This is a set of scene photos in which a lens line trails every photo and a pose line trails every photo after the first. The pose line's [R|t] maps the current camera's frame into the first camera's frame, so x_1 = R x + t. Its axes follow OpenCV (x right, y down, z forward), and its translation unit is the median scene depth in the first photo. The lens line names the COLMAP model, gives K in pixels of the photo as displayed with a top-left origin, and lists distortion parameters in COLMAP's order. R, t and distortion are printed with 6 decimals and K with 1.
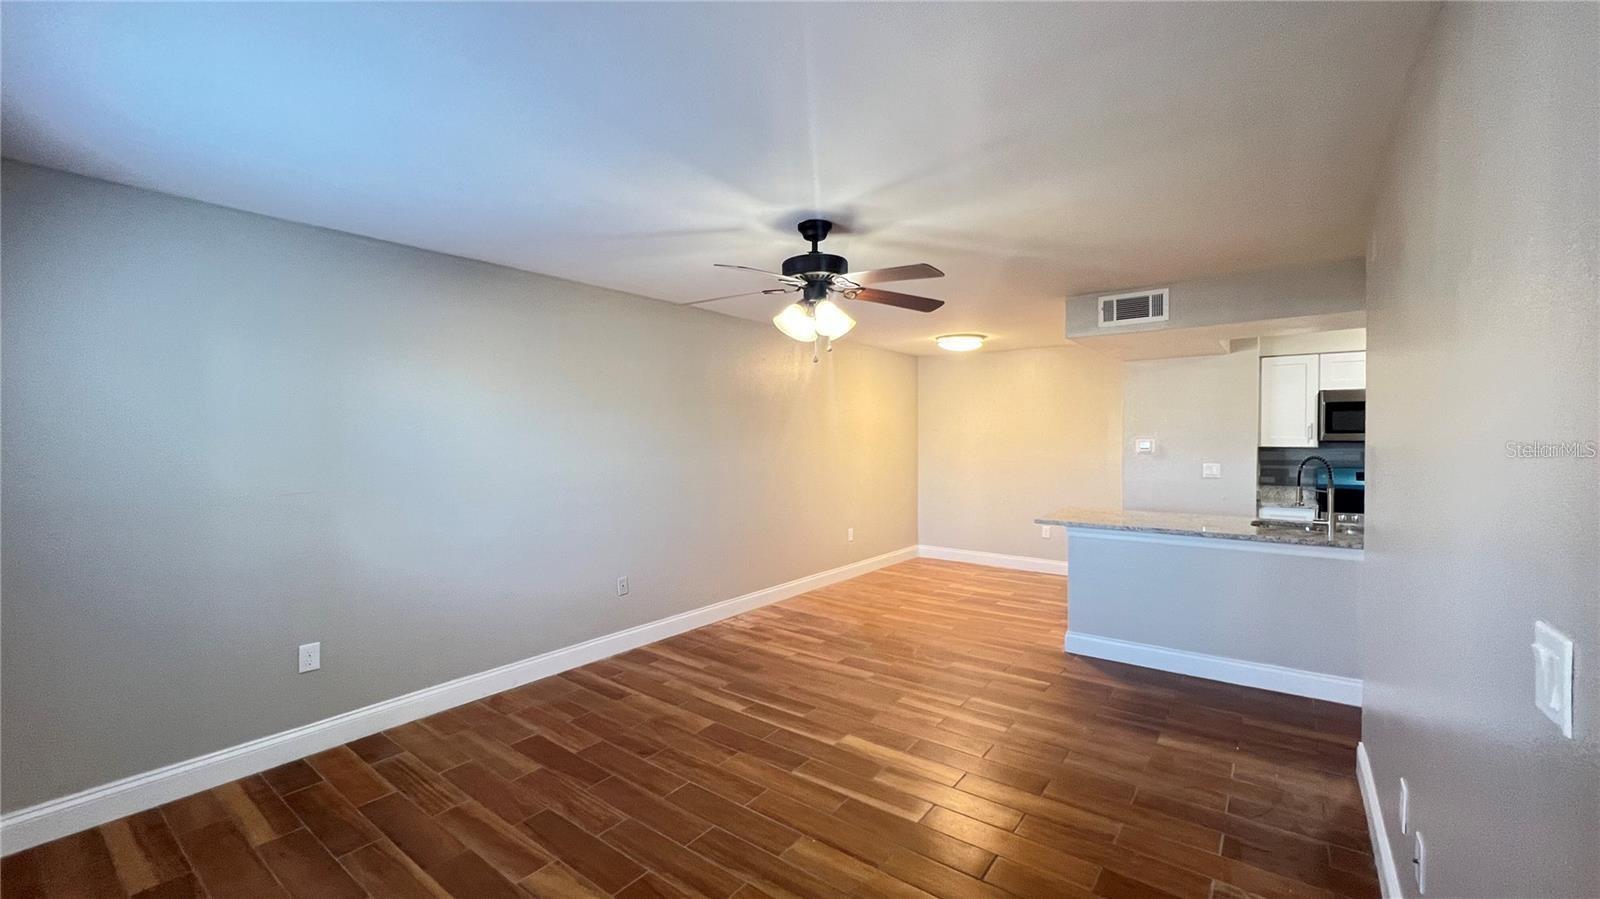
lens RADIAL K [[636.9, 0, 796.1], [0, 636.9, 443.5], [0, 0, 1]] dist [-0.001668, 0.000149]
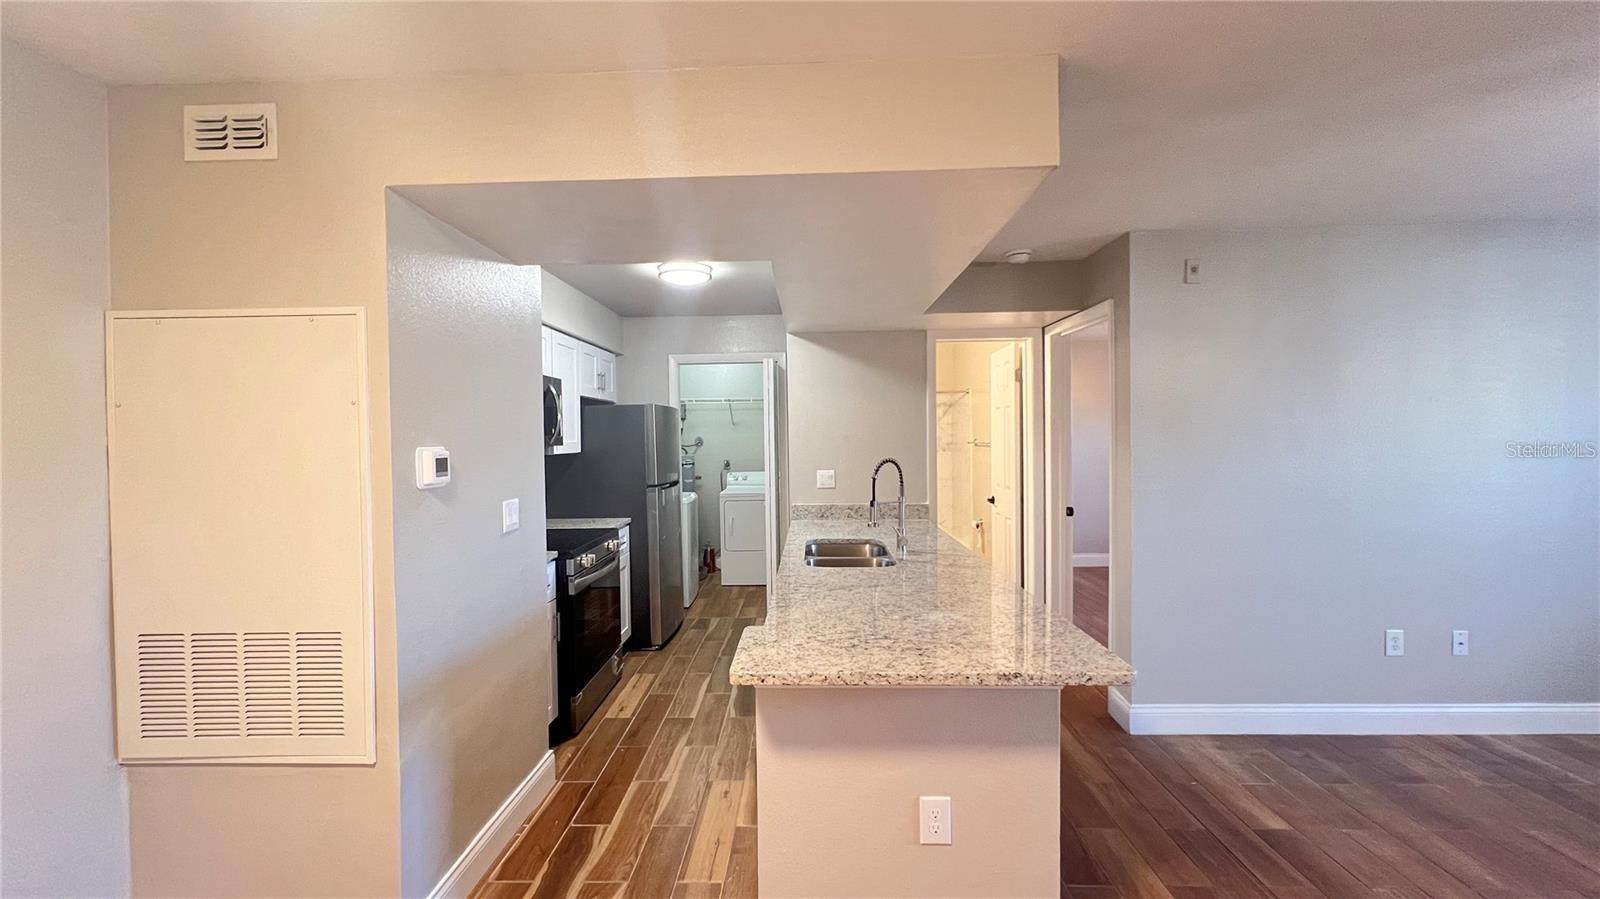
lens RADIAL K [[639.6, 0, 791.9], [0, 639.6, 448.1], [0, 0, 1]] dist [-0.000069, 0.000341]
pose [[-0.584884, -0.002472, 0.811113, 0.177018], [0.025966, 0.999426, 0.021769, -0.009859], [-0.810701, 0.033794, -0.584484, 1.133645]]
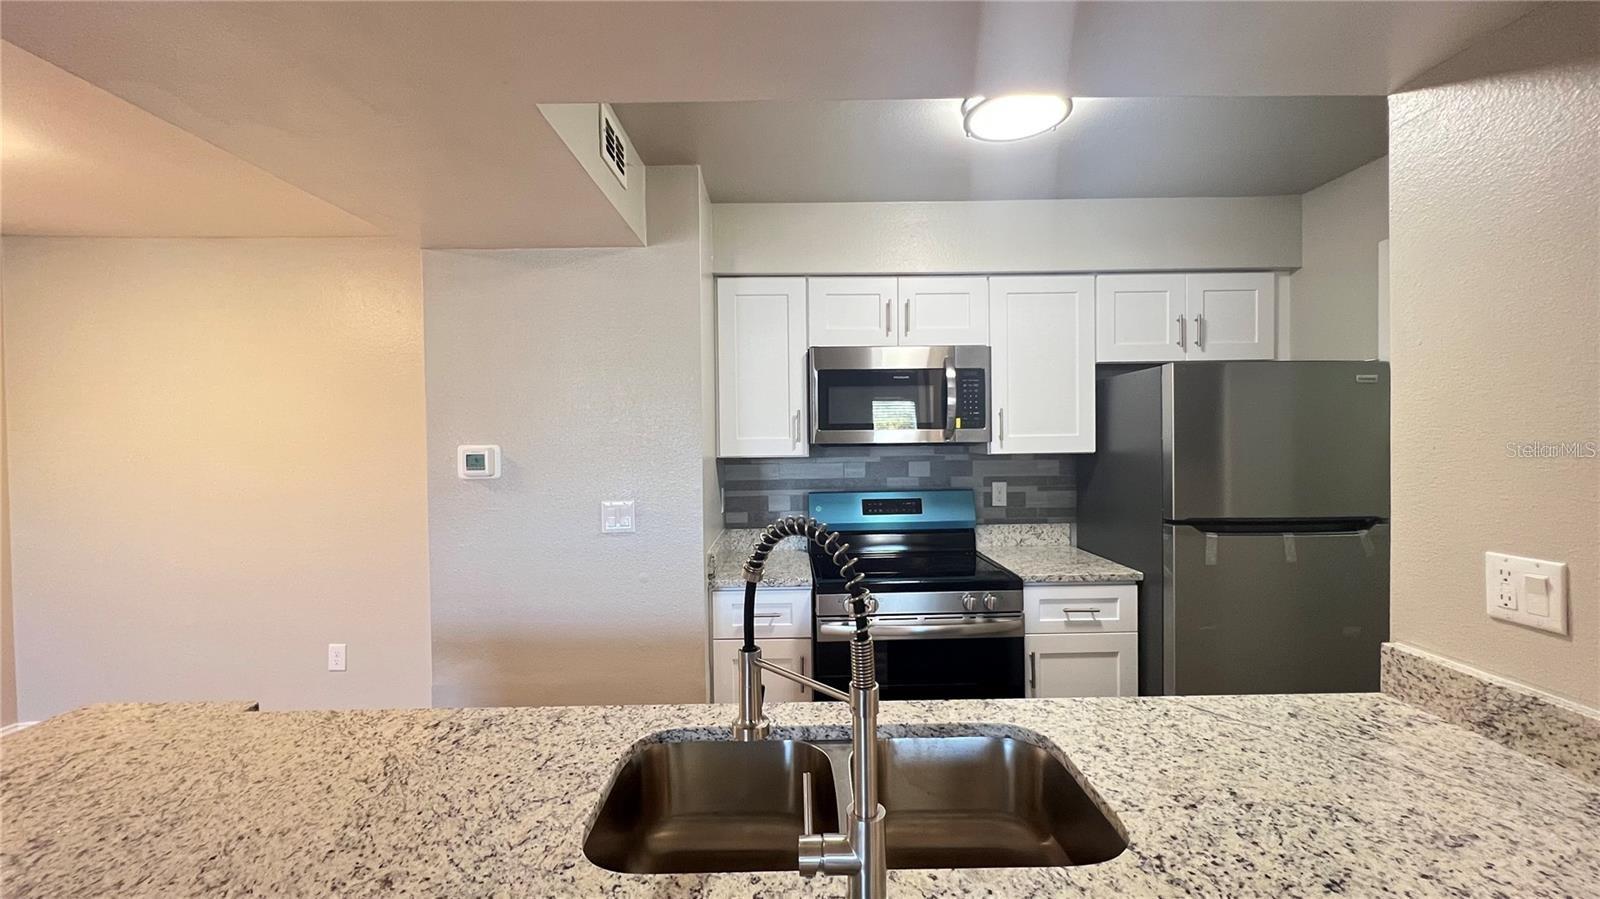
lens RADIAL K [[639.6, 0, 791.9], [0, 639.6, 448.1], [0, 0, 1]] dist [-0.000069, 0.000341]
pose [[0.786251, -0.017138, 0.617670, 0.493965], [0.018429, 0.999821, 0.004282, -0.003677], [-0.617633, 0.008016, 0.786426, 0.605945]]
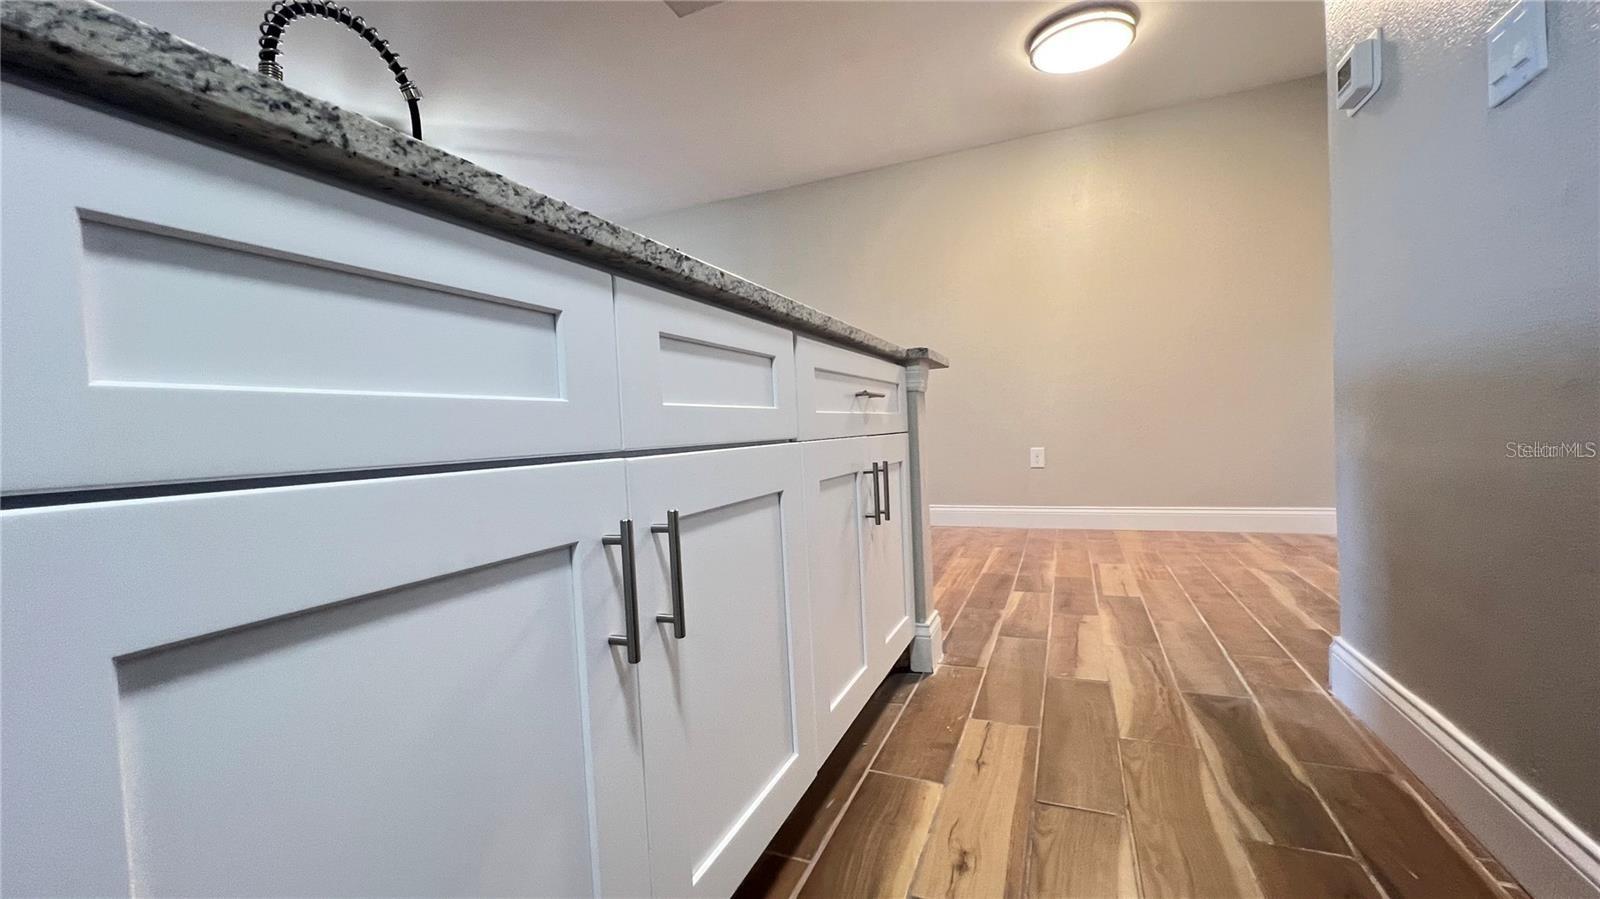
lens RADIAL K [[636.9, 0, 796.1], [0, 636.9, 443.5], [0, 0, 1]] dist [-0.001668, 0.000149]
pose [[0.250475, 0.013213, -0.968033, 0.790587], [0.033043, 0.999208, 0.022188, 0.139059], [0.967559, -0.037544, 0.249840, 0.796747]]
